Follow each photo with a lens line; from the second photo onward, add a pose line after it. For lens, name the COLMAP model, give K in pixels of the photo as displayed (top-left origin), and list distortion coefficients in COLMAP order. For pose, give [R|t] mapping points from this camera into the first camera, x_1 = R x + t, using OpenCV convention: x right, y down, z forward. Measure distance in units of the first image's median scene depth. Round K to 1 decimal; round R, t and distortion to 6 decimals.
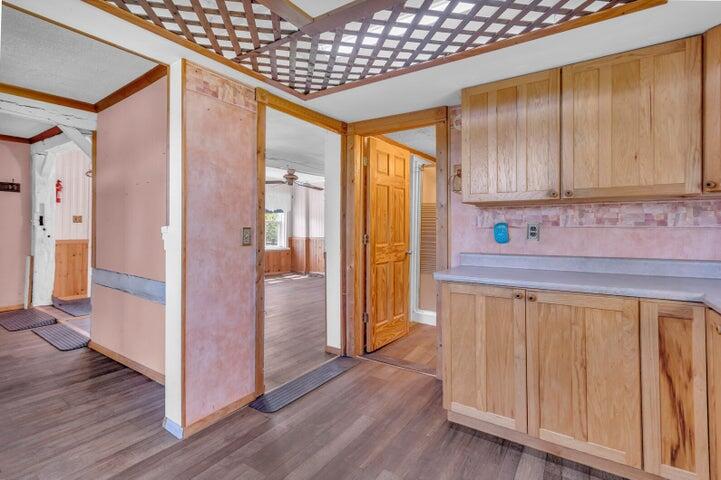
lens RADIAL K [[337.8, 0, 360.4], [0, 337.8, 234.5], [0, 0, 1]] dist [-0.000206, 0.000002]
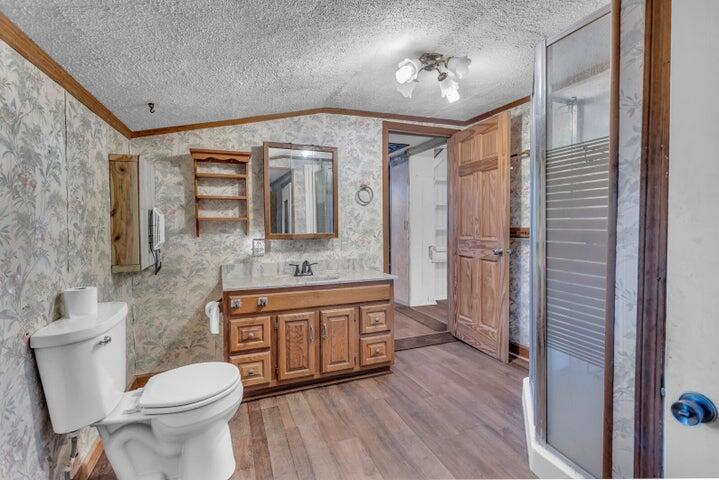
lens RADIAL K [[336.9, 0, 359.8], [0, 336.9, 236.4], [0, 0, 1]] dist [-0.000206, 0.000002]
pose [[-0.558657, 0.030530, -0.828836, 1.023198], [-0.004877, 0.999184, 0.040092, -0.010022], [0.829384, 0.026440, -0.558053, 1.275273]]
